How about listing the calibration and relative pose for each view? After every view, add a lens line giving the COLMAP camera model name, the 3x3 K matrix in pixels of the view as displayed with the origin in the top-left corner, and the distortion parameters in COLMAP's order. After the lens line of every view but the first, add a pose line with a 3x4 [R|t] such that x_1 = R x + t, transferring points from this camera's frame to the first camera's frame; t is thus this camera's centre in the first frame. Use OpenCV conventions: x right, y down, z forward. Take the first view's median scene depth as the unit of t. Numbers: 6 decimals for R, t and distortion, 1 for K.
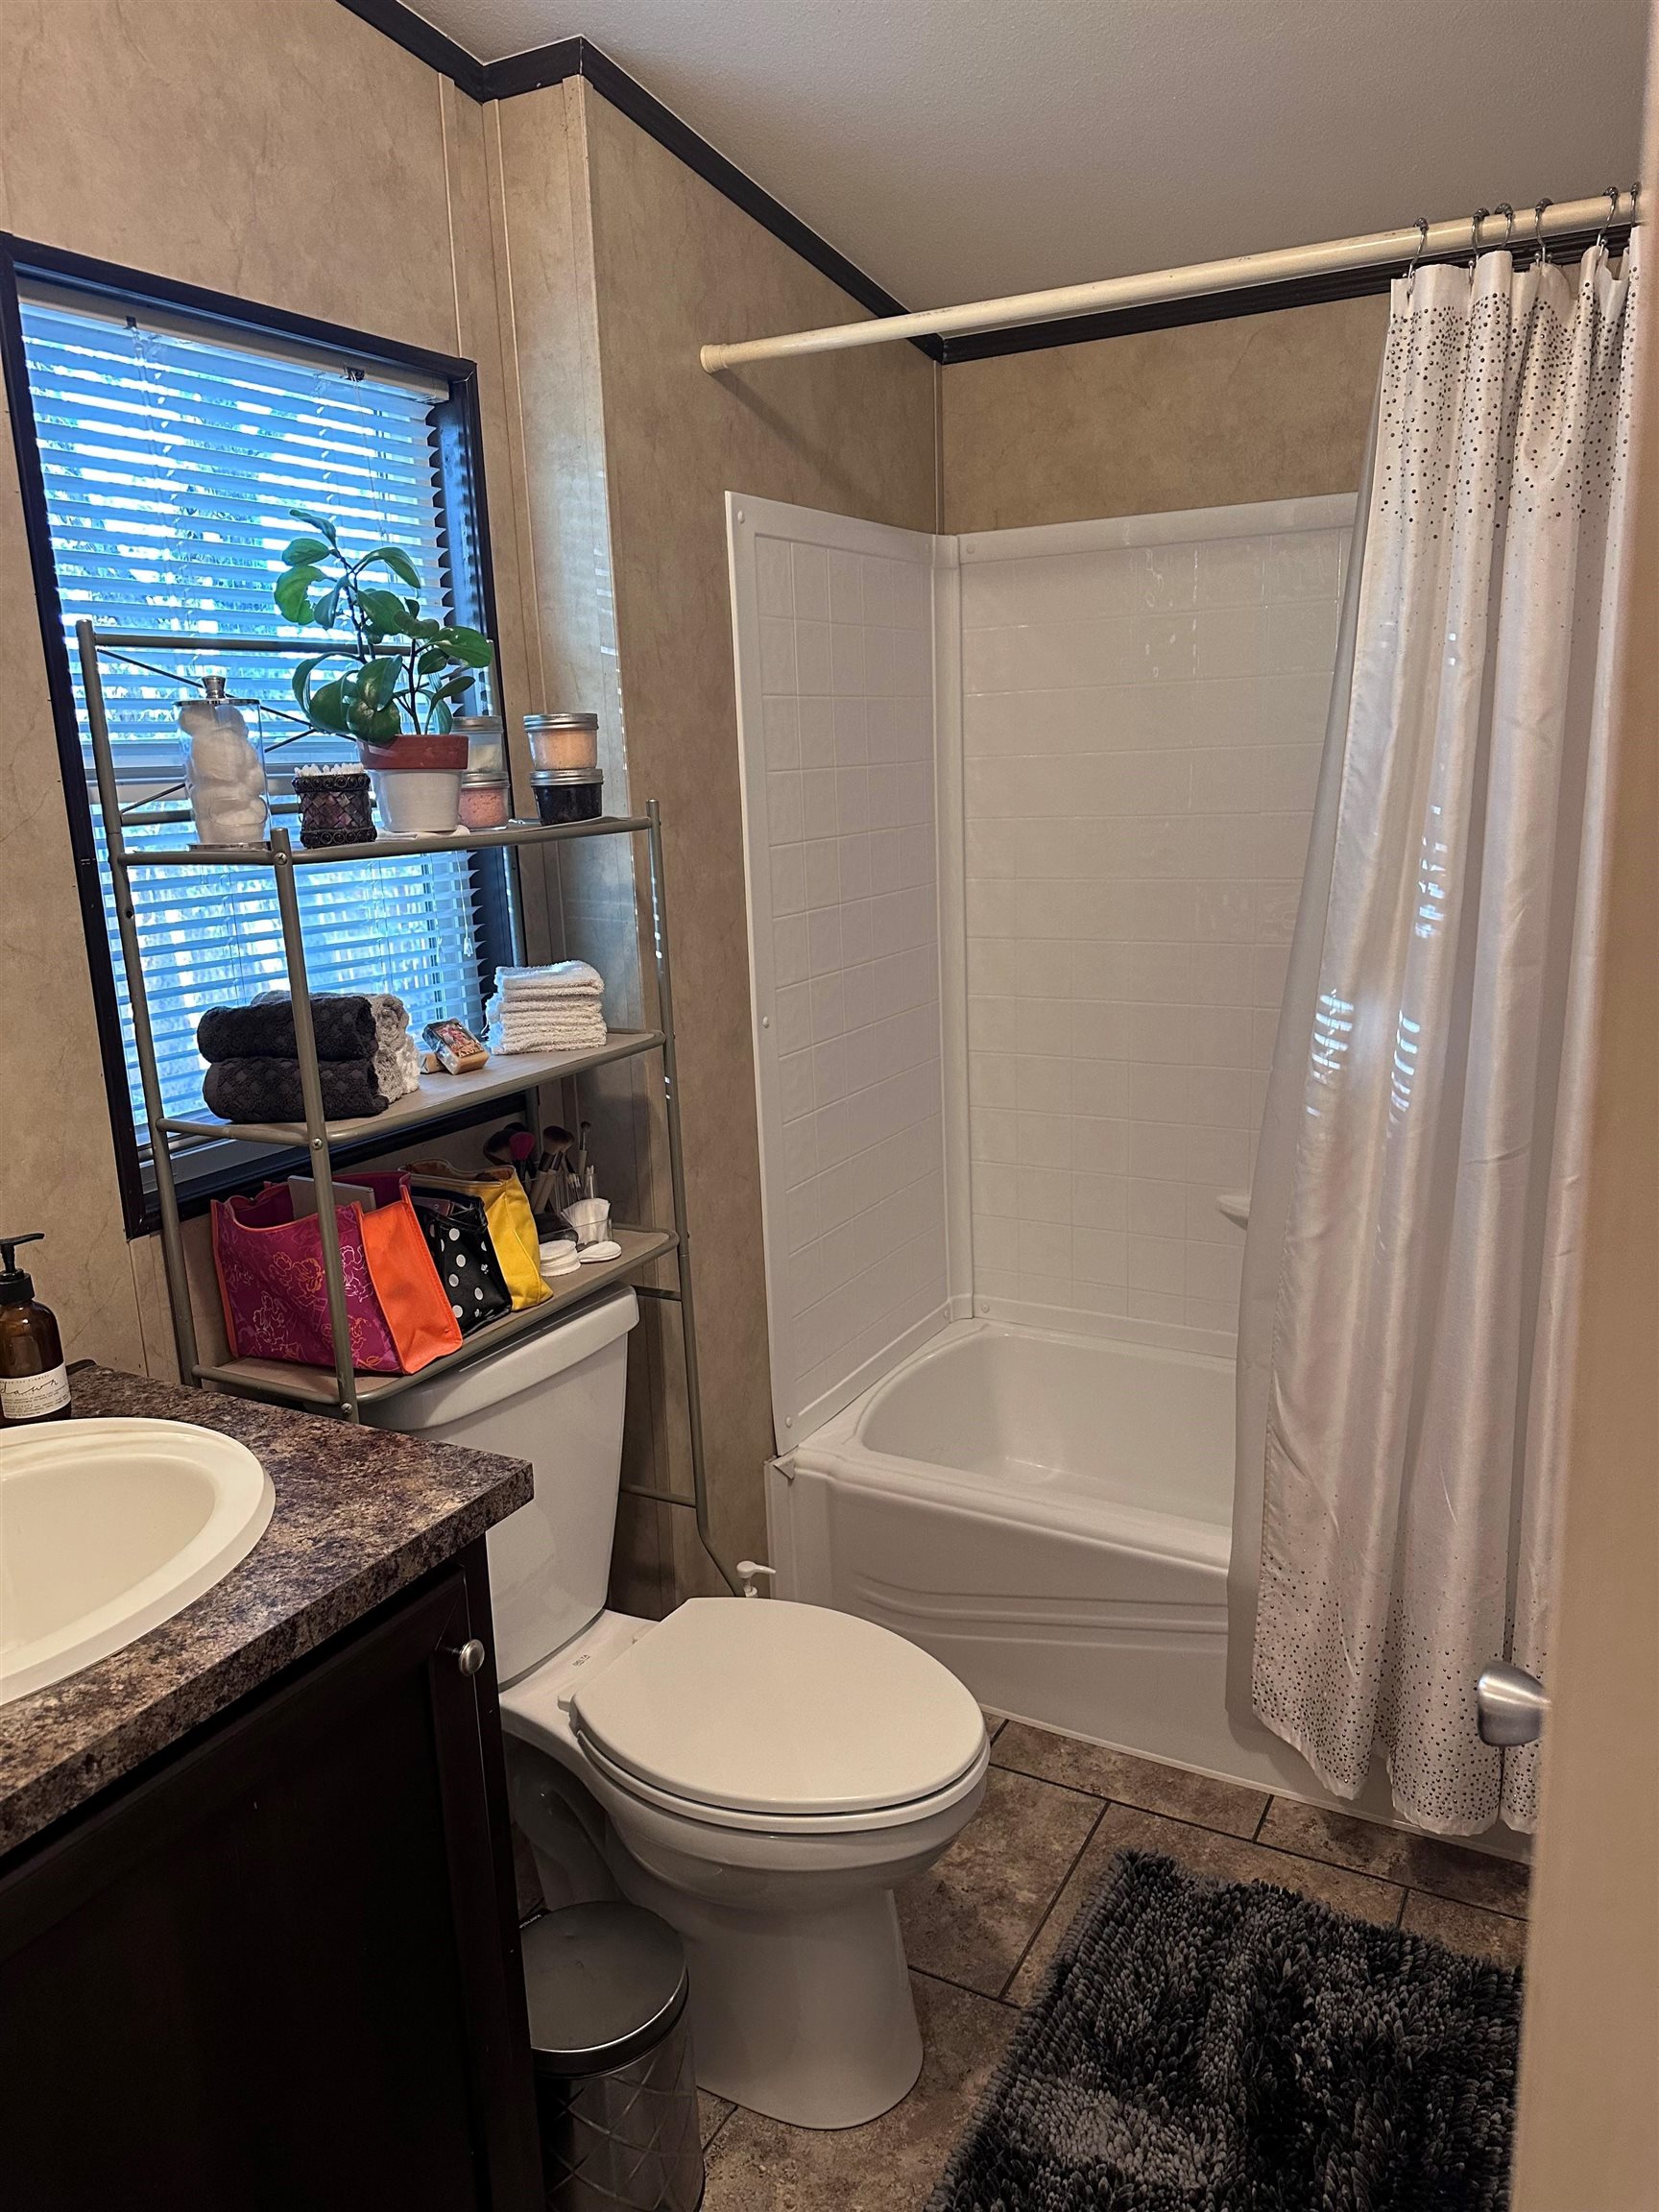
lens RADIAL K [[1573.7, 0, 826.5], [0, 1573.7, 1101.8], [0, 0, 1]] dist [0.066534, -0.106720]
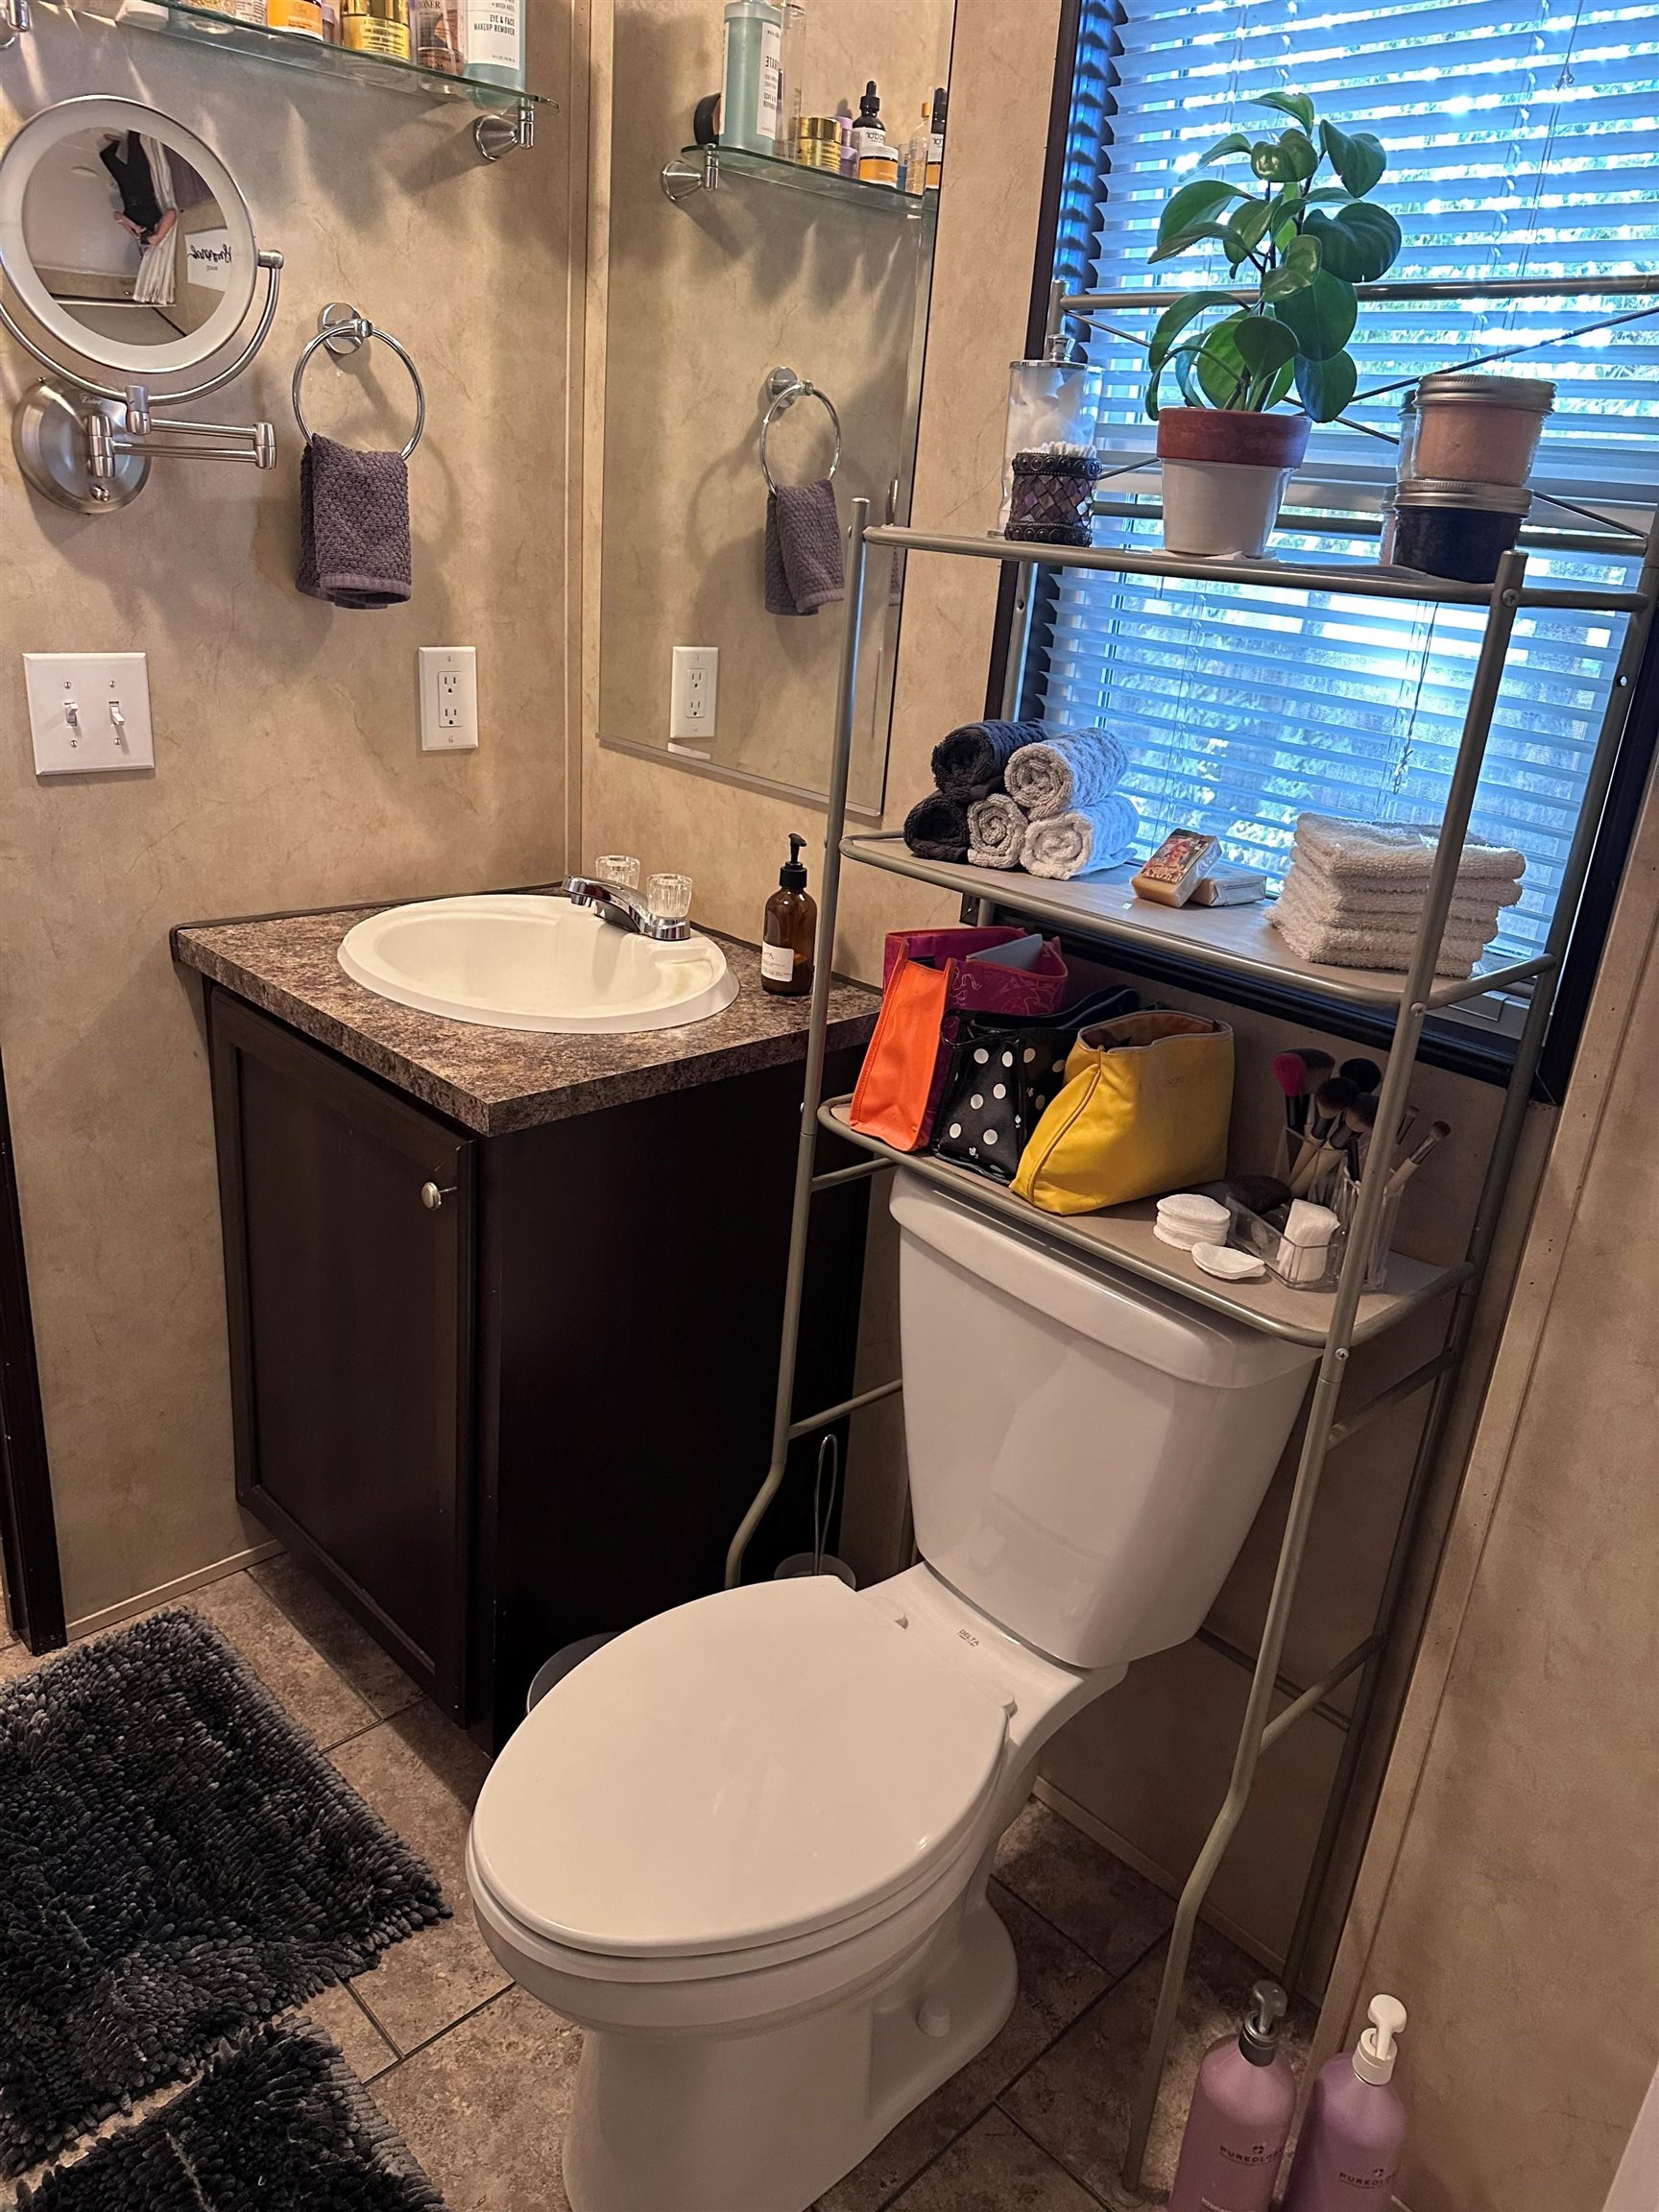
lens RADIAL K [[1573.7, 0, 826.5], [0, 1573.7, 1101.8], [0, 0, 1]] dist [0.066534, -0.106720]
pose [[-0.285977, 0.364430, -0.886232, 0.723785], [-0.280953, 0.852324, 0.441147, -0.320112], [0.916124, 0.375147, -0.141357, 1.432612]]
